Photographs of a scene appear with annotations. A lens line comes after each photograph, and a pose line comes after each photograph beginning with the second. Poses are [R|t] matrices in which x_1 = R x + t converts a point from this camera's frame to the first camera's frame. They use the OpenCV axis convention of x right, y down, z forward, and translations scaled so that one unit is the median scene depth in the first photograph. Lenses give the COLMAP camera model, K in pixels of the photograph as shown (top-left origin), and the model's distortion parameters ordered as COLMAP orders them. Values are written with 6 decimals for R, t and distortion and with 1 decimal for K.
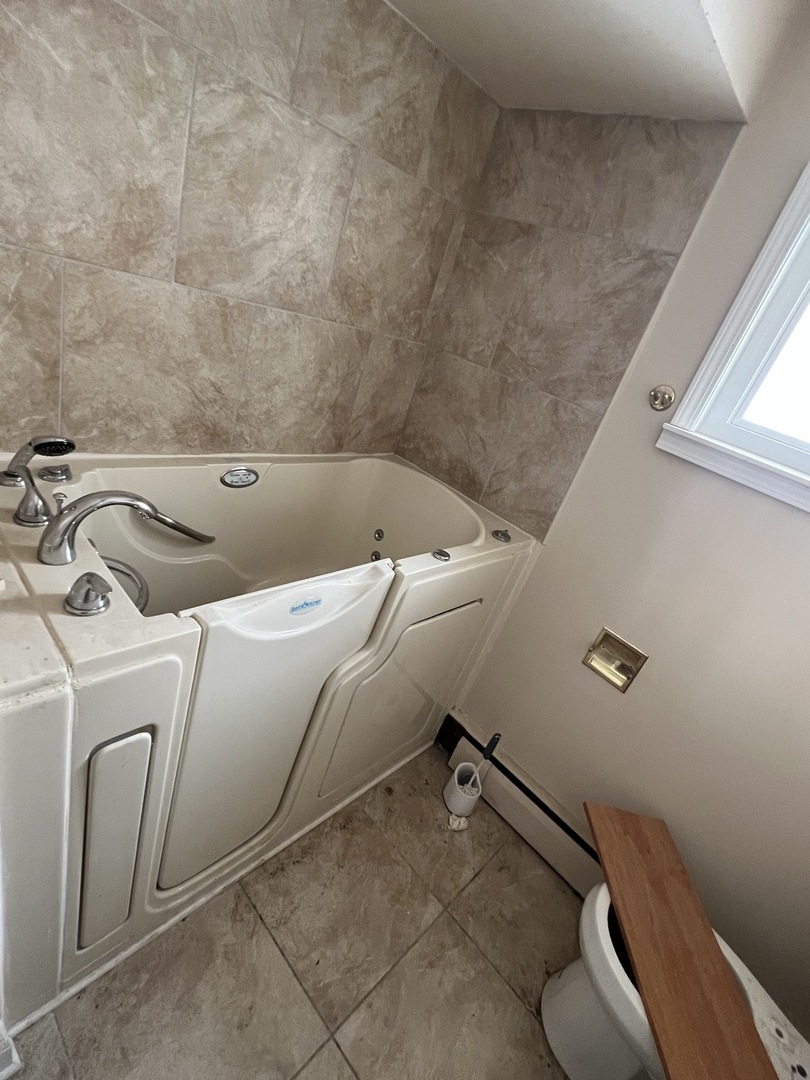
lens RADIAL K [[512.1, 0, 405.9], [0, 512.1, 536.6], [0, 0, 1]] dist [-0.004189, -0.000441]
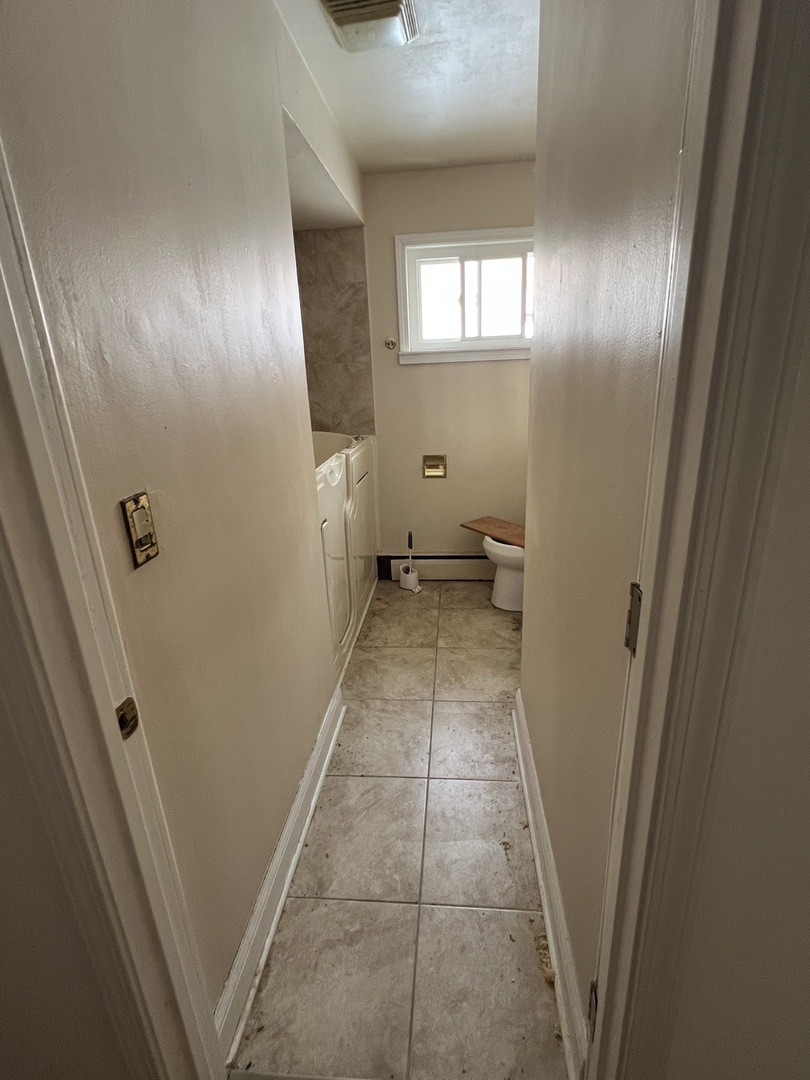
lens RADIAL K [[512.1, 0, 405.0], [0, 512.1, 539.6], [0, 0, 1]] dist [-0.004189, -0.000441]
pose [[0.734428, -0.499269, 0.459725, -0.832401], [0.516714, 0.850508, 0.098196, 0.245979], [-0.440026, 0.165428, 0.882616, -0.771537]]
